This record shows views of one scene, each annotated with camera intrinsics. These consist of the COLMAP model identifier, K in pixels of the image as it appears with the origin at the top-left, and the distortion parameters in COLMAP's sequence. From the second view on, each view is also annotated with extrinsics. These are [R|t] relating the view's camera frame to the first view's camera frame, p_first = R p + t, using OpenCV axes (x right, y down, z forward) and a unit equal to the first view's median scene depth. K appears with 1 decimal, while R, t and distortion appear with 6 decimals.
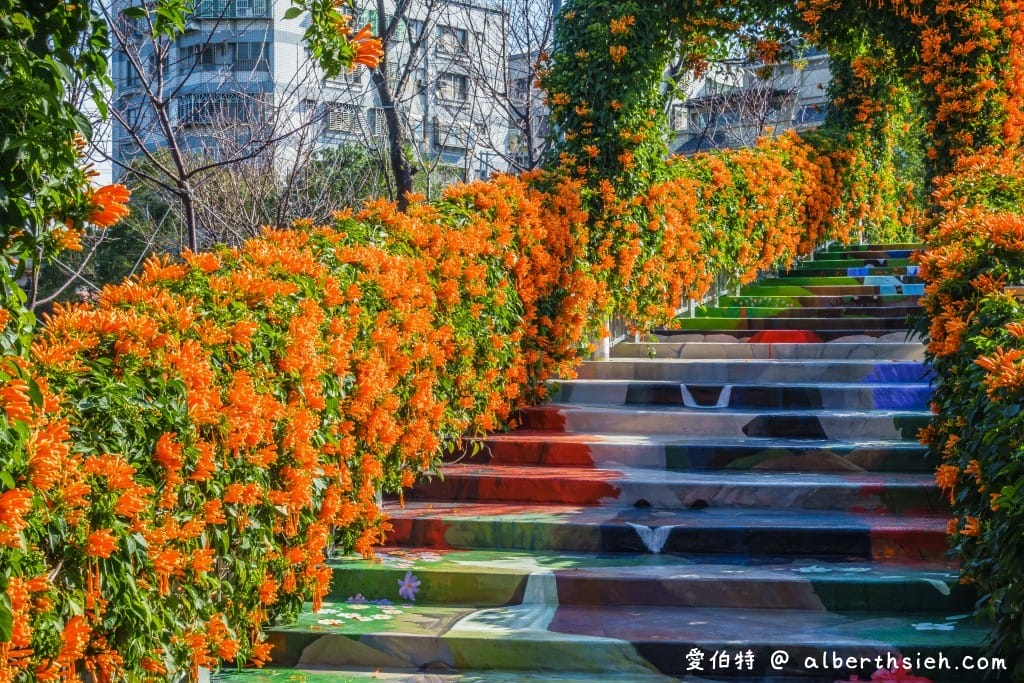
lens RADIAL K [[1453.6, 0, 512.0], [0, 1453.6, 341.5], [0, 0, 1]] dist [-0.022167, -0.052438]
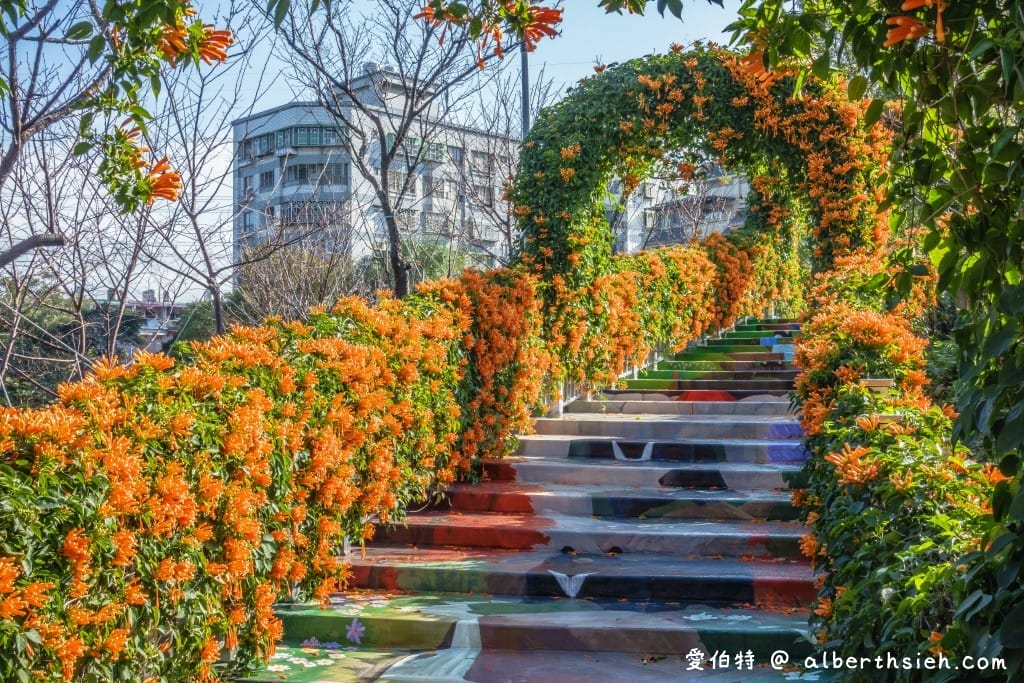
lens RADIAL K [[1075.2, 0, 512.4], [0, 1075.2, 348.8], [0, 0, 1]] dist [0.003769, -0.005438]
pose [[0.999919, -0.001767, -0.012603, 0.039306], [0.001360, 0.999480, -0.032205, -0.017968], [0.012654, 0.032186, 0.999402, 0.075875]]
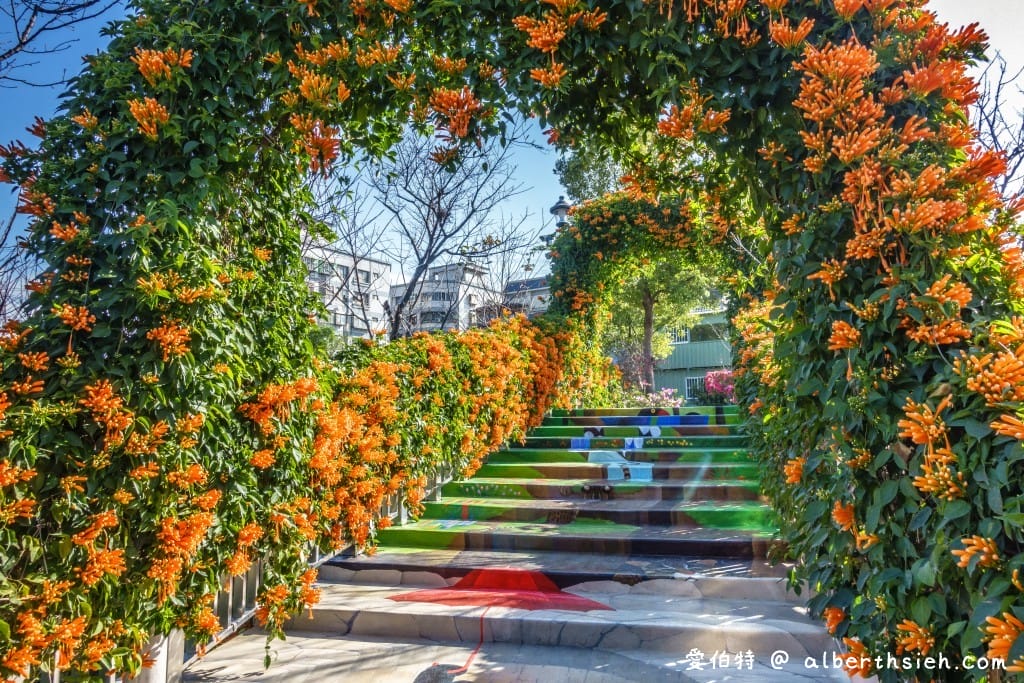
lens RADIAL K [[695.0, 0, 512.0], [0, 695.0, 341.5], [0, 0, 1]] dist [0.001625, 0.000865]
pose [[0.985746, 0.017180, 0.167360, 0.164070], [0.002576, 0.993114, -0.117122, -0.104453], [-0.168220, 0.115884, 0.978914, 0.814466]]
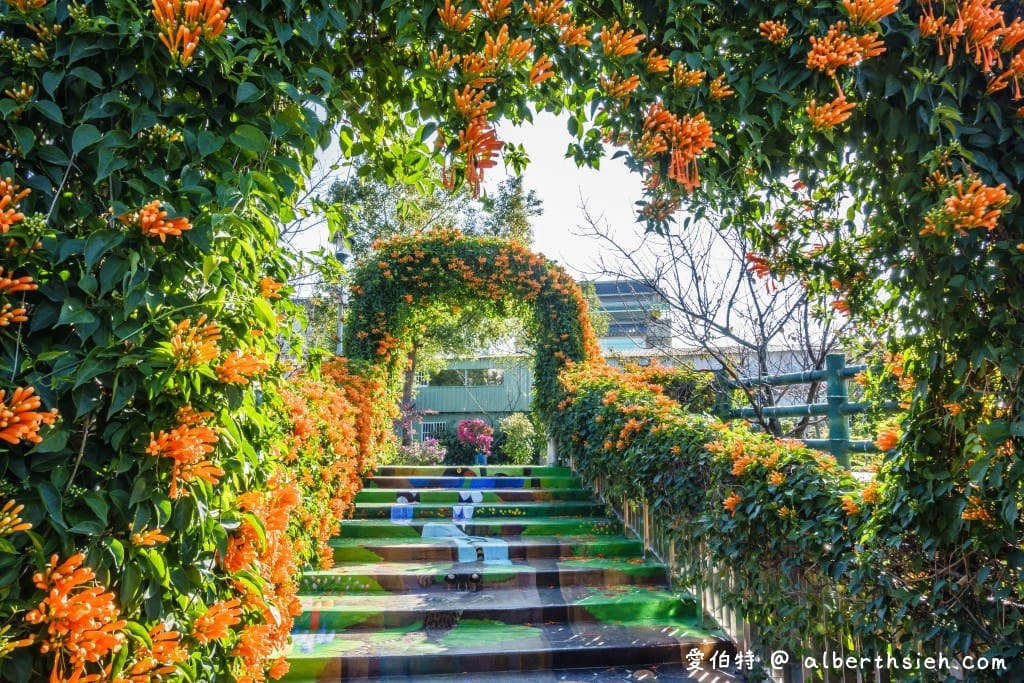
lens RADIAL K [[706.0, 0, 512.0], [0, 706.0, 341.5], [0, 0, 1]] dist [0.005792, 0.003300]
pose [[0.839713, 0.102556, 0.533257, 0.064376], [-0.011296, 0.985091, -0.171665, -0.133301], [-0.542912, 0.138125, 0.828352, 0.938772]]
